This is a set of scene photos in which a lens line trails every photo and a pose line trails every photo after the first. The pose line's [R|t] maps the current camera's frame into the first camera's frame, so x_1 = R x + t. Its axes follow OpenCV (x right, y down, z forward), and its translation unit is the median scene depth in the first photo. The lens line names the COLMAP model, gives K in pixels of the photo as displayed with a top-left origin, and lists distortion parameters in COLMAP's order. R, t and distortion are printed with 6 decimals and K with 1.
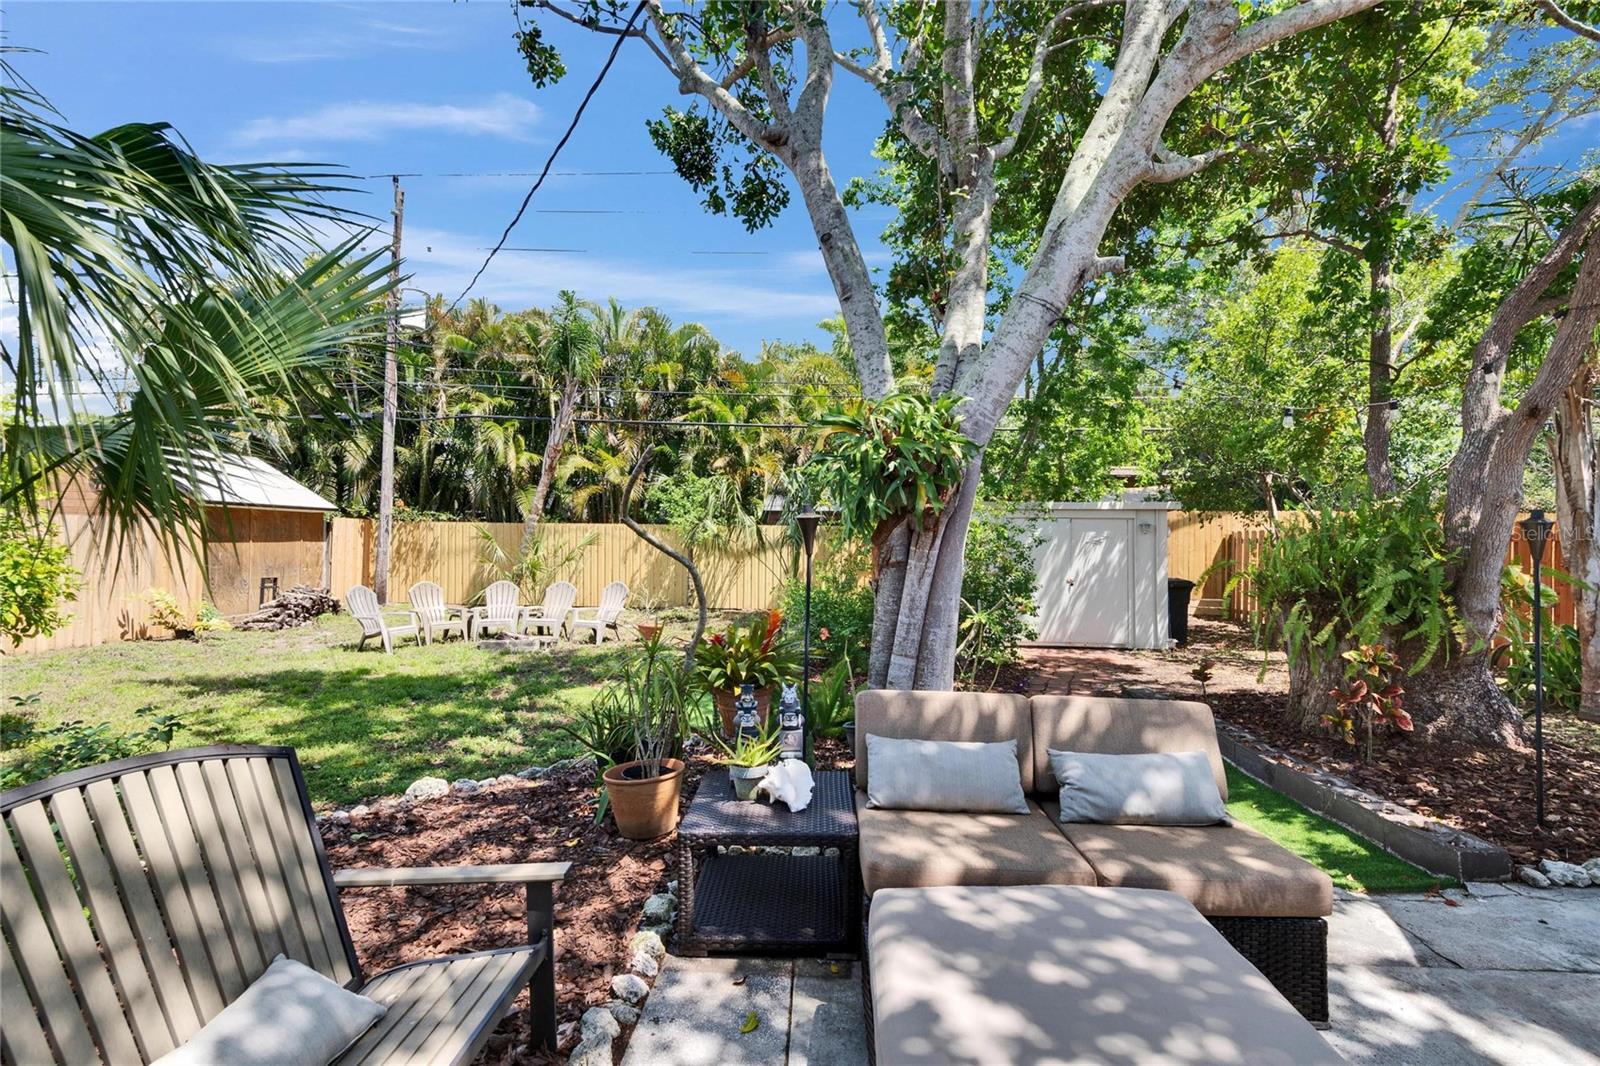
lens RADIAL K [[705.6, 0, 789.3], [0, 705.6, 527.0], [0, 0, 1]] dist [-0.004163, 0.000165]
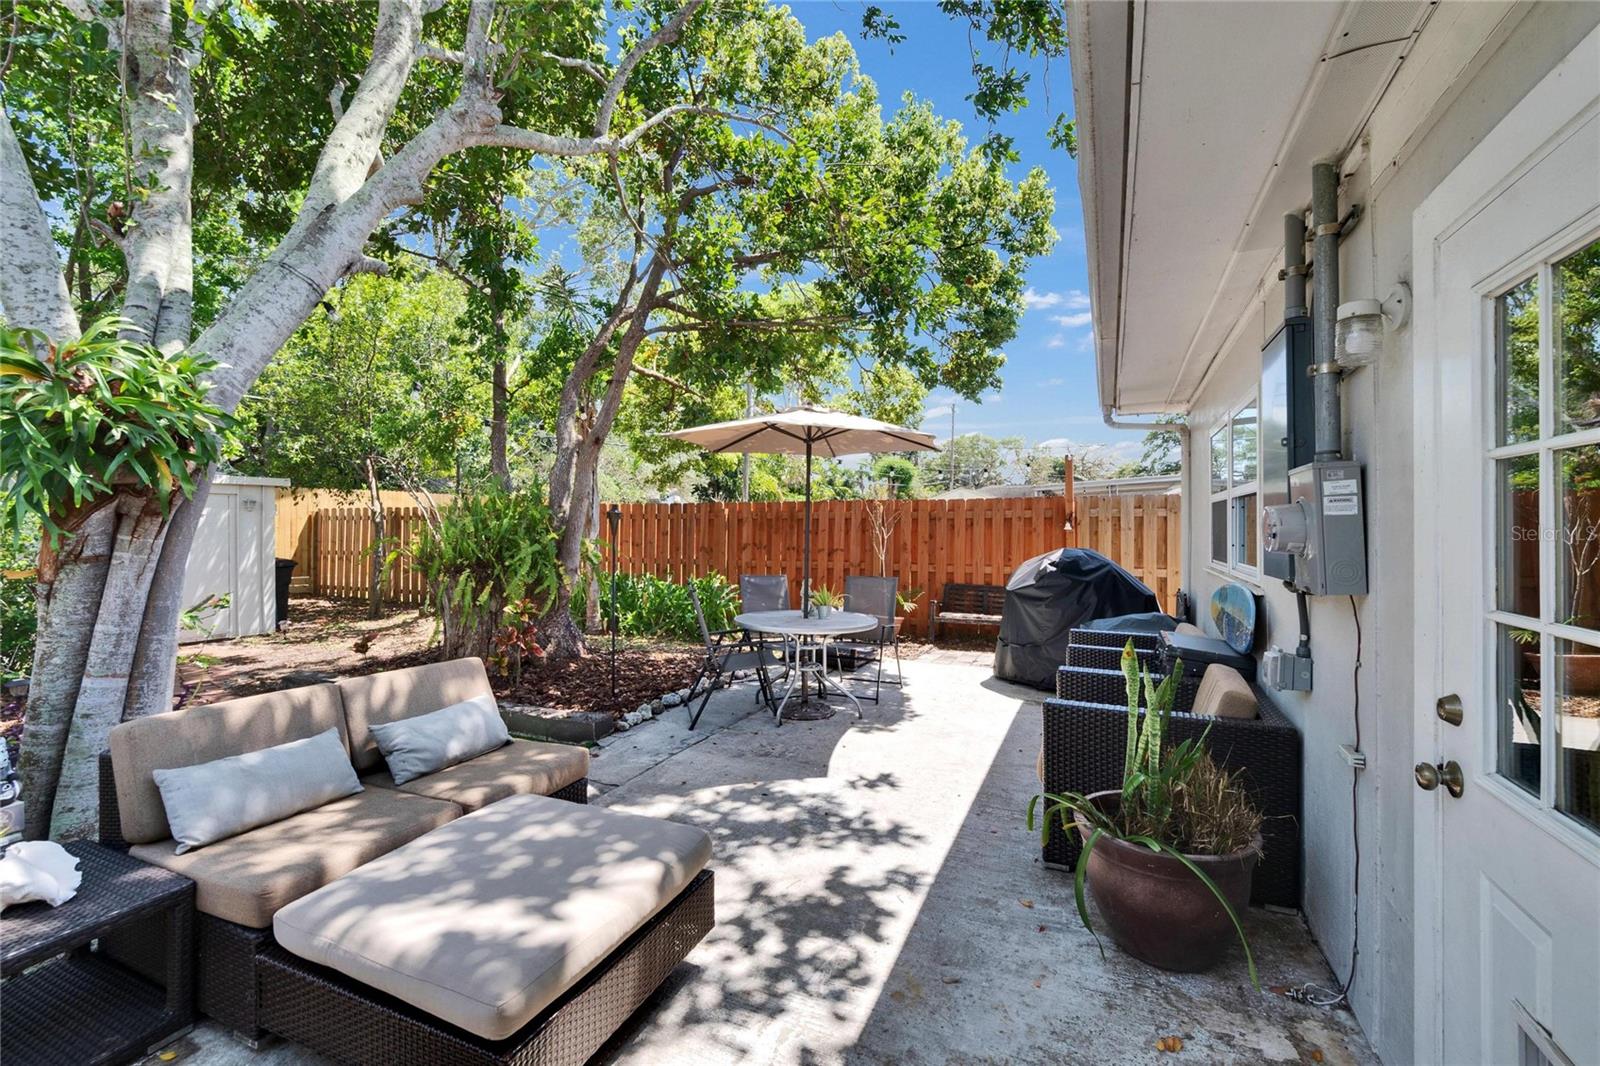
lens RADIAL K [[713.1, 0, 787.4], [0, 713.1, 516.5], [0, 0, 1]] dist [-0.003171, 0.000259]
pose [[0.357119, 0.001987, 0.934057, -0.296374], [-0.023299, 0.999706, 0.006781, -0.015536], [-0.933768, -0.024184, 0.357060, 0.028147]]
